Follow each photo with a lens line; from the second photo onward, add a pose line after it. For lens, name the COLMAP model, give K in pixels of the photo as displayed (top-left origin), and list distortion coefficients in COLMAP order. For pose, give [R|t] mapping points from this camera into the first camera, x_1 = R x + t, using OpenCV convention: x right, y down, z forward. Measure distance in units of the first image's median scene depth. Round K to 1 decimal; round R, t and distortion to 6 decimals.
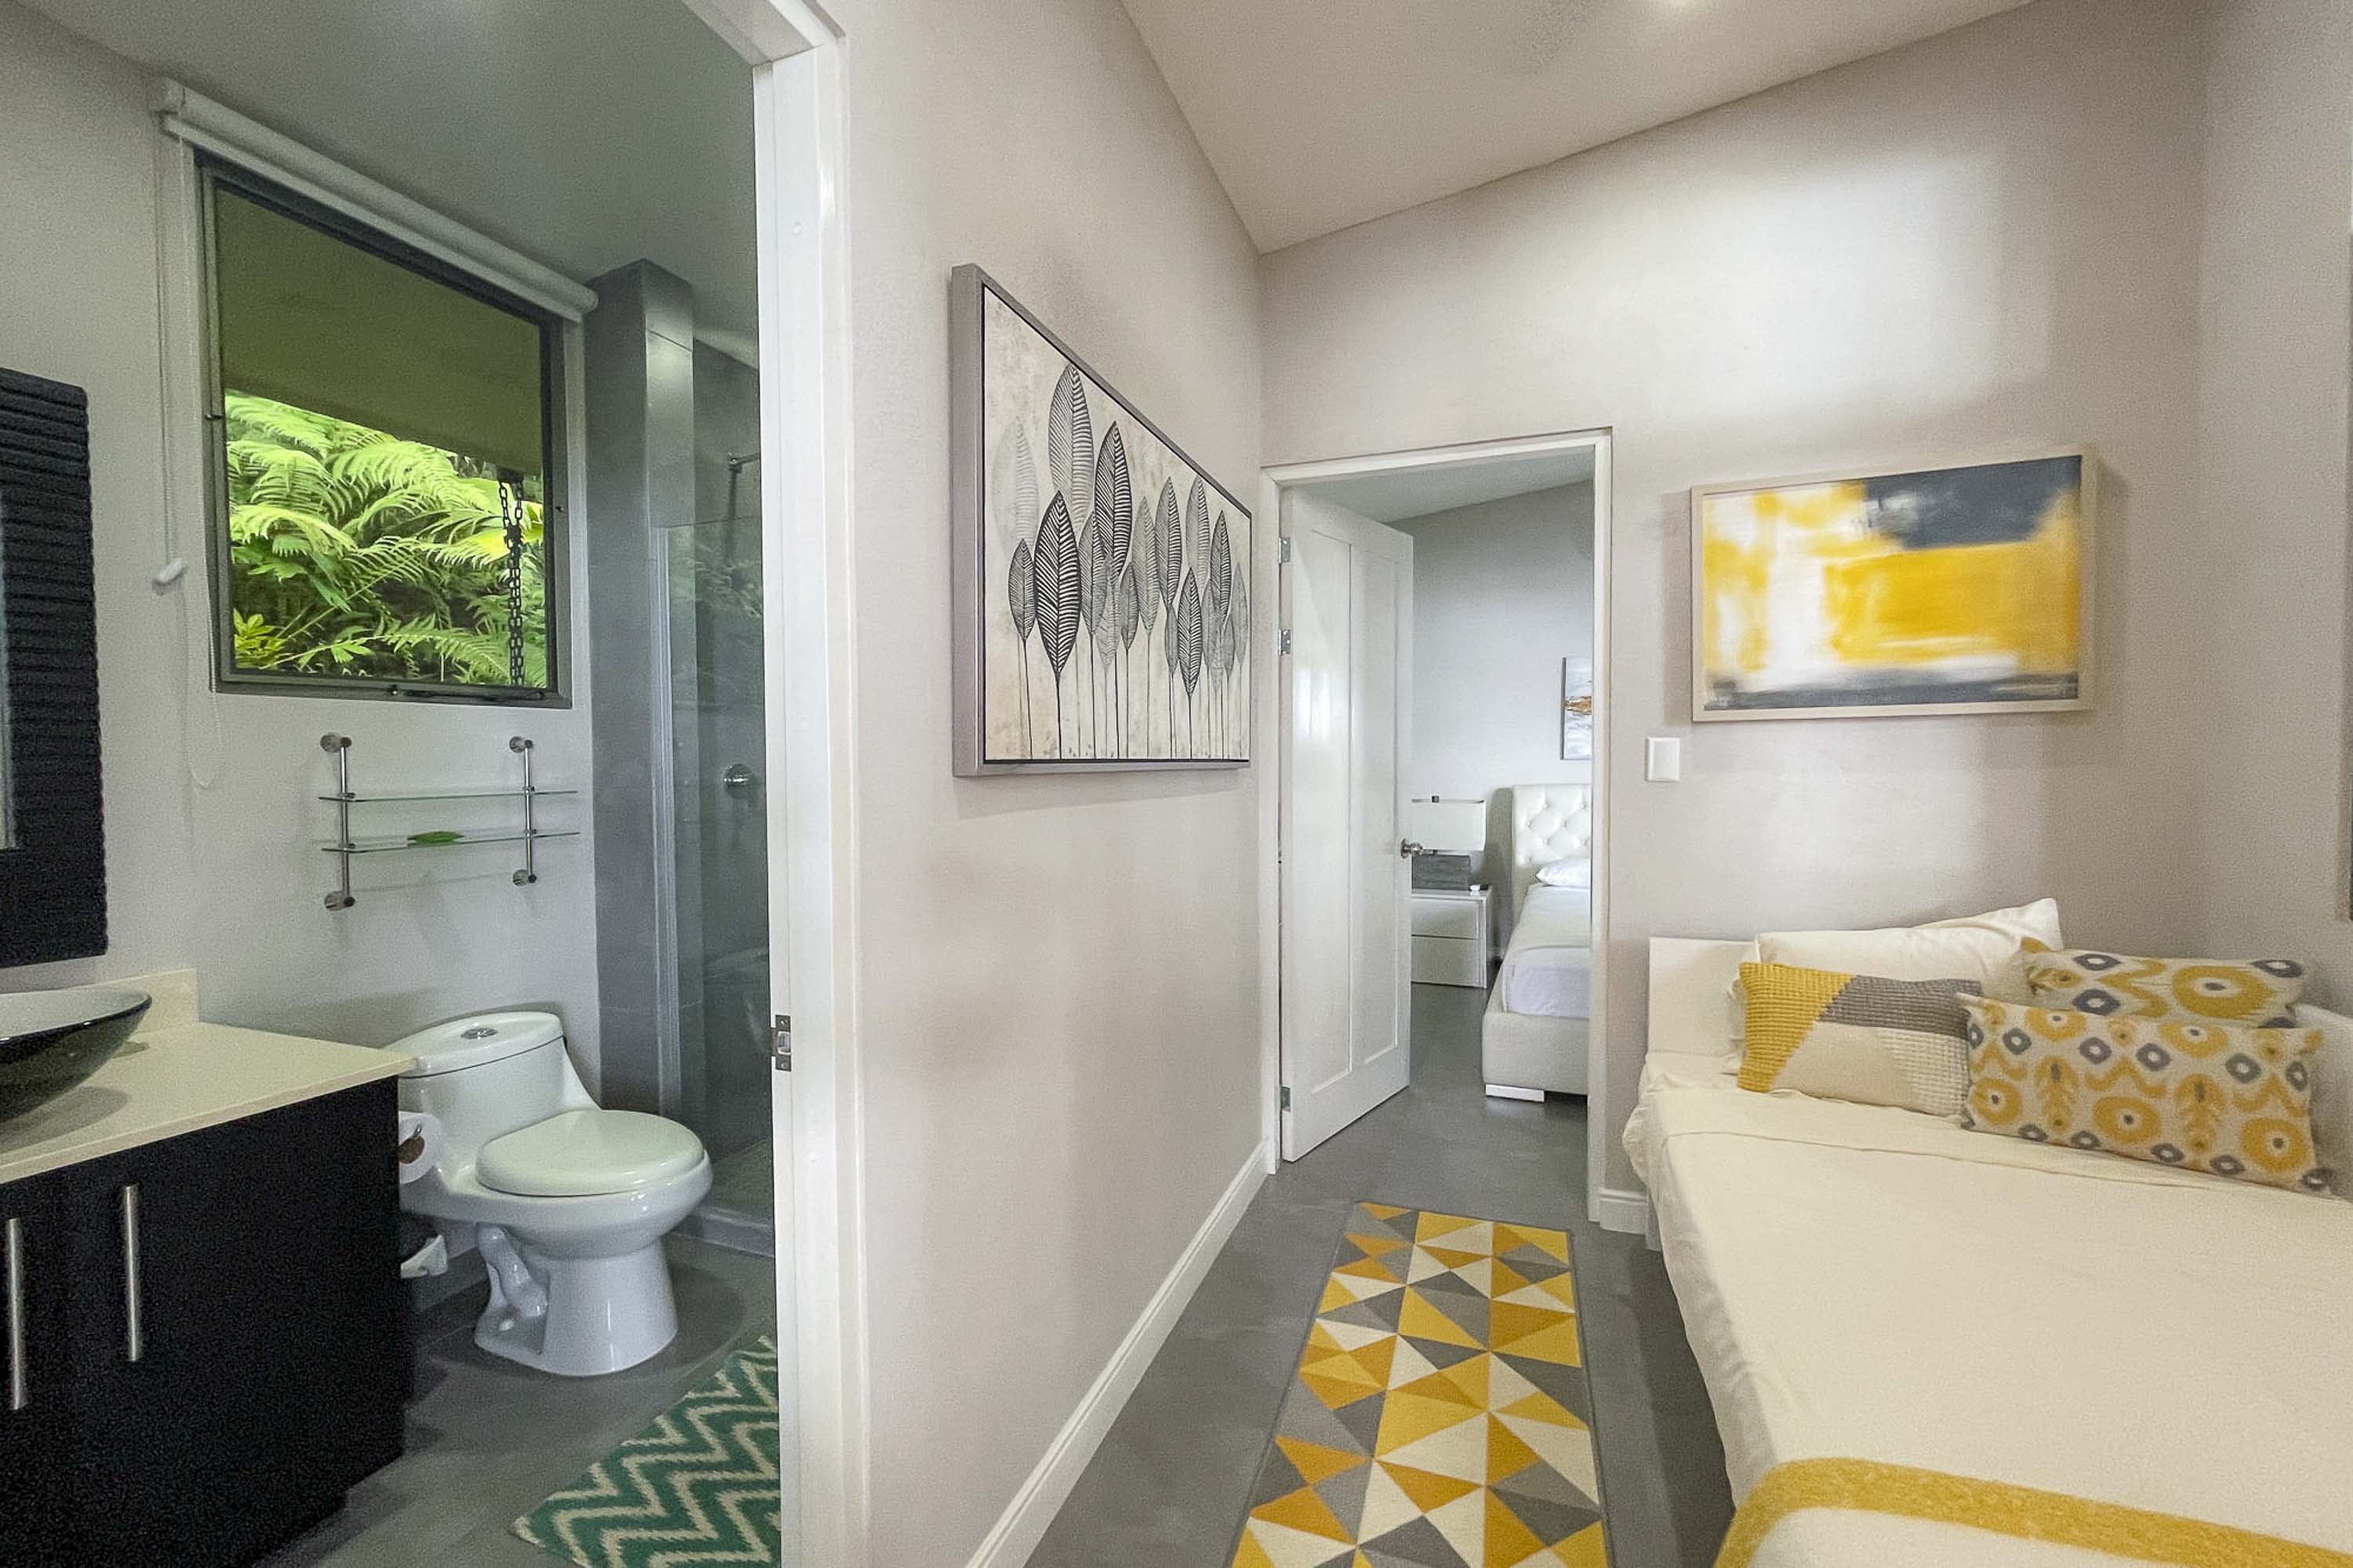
lens RADIAL K [[956.3, 0, 1176.5], [0, 956.3, 784.0], [0, 0, 1]] dist [0.001521, 0.000082]
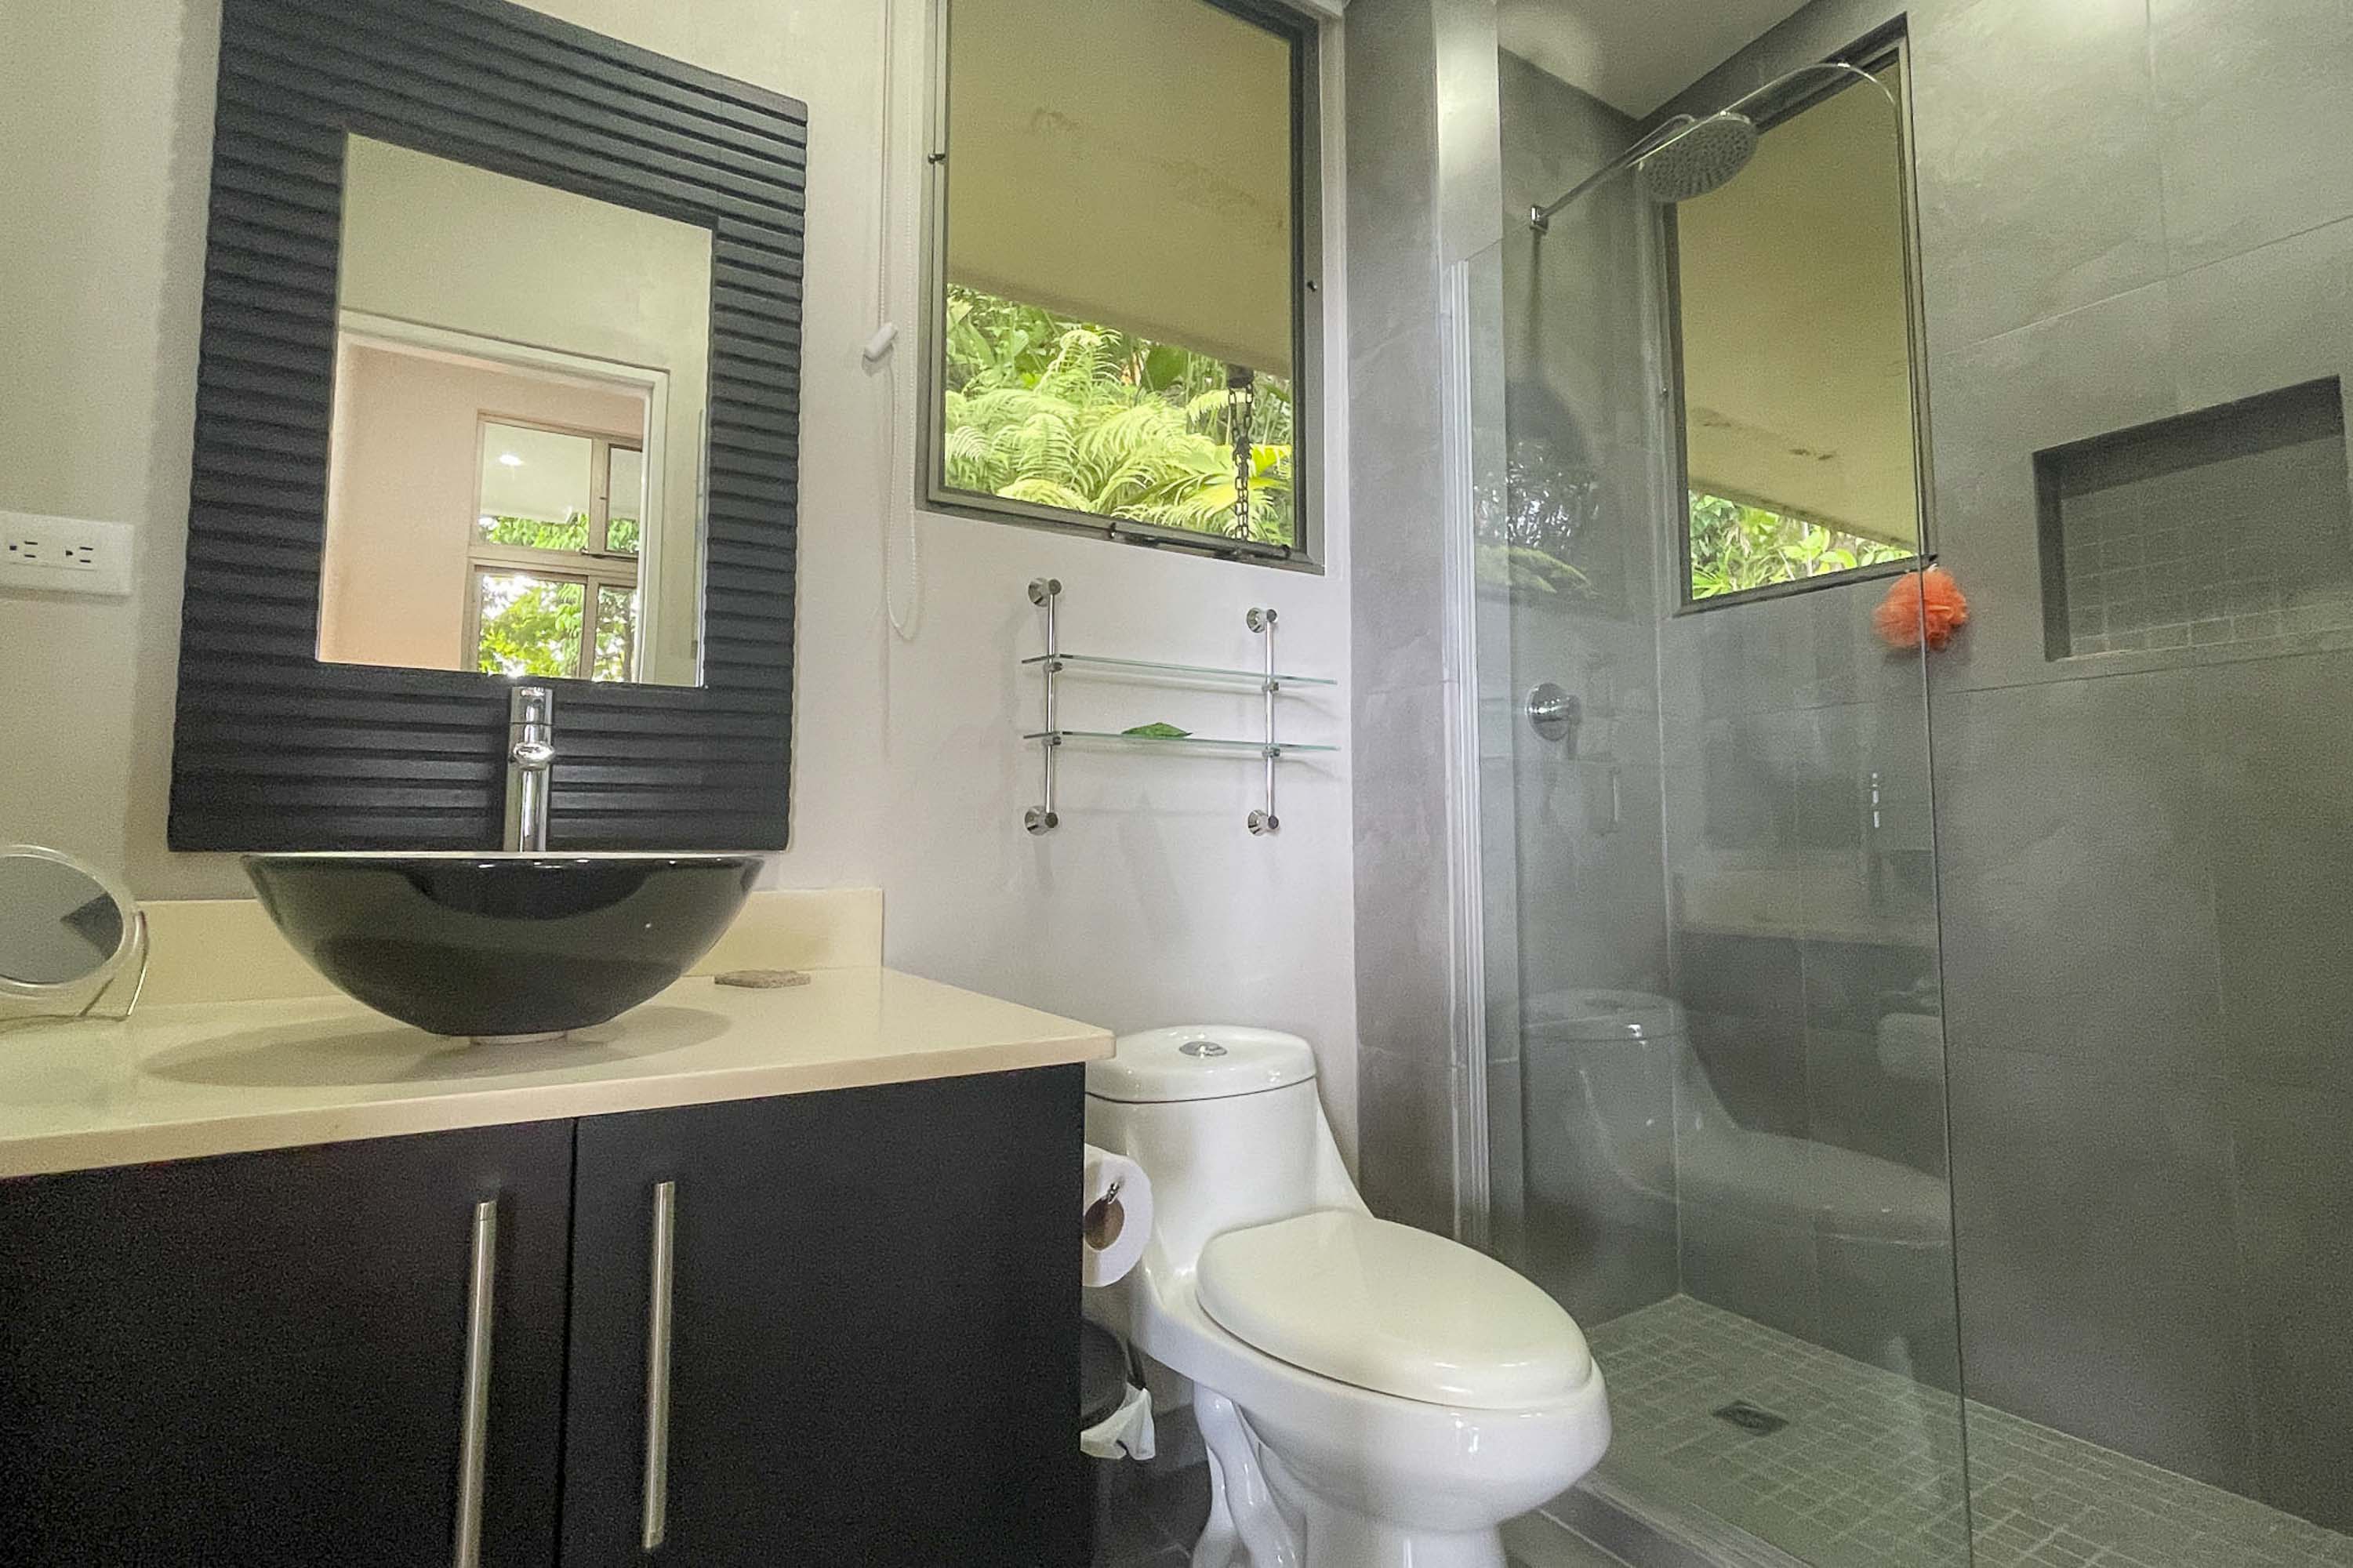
lens RADIAL K [[1108.6, 0, 1122.5], [0, 1108.6, 775.5], [0, 0, 1]] dist [0.001050, 0.000175]
pose [[0.770782, -0.035559, -0.636106, -0.306707], [-0.024551, 0.996042, -0.085429, 0.146430], [0.636626, 0.081464, 0.766858, 0.402344]]
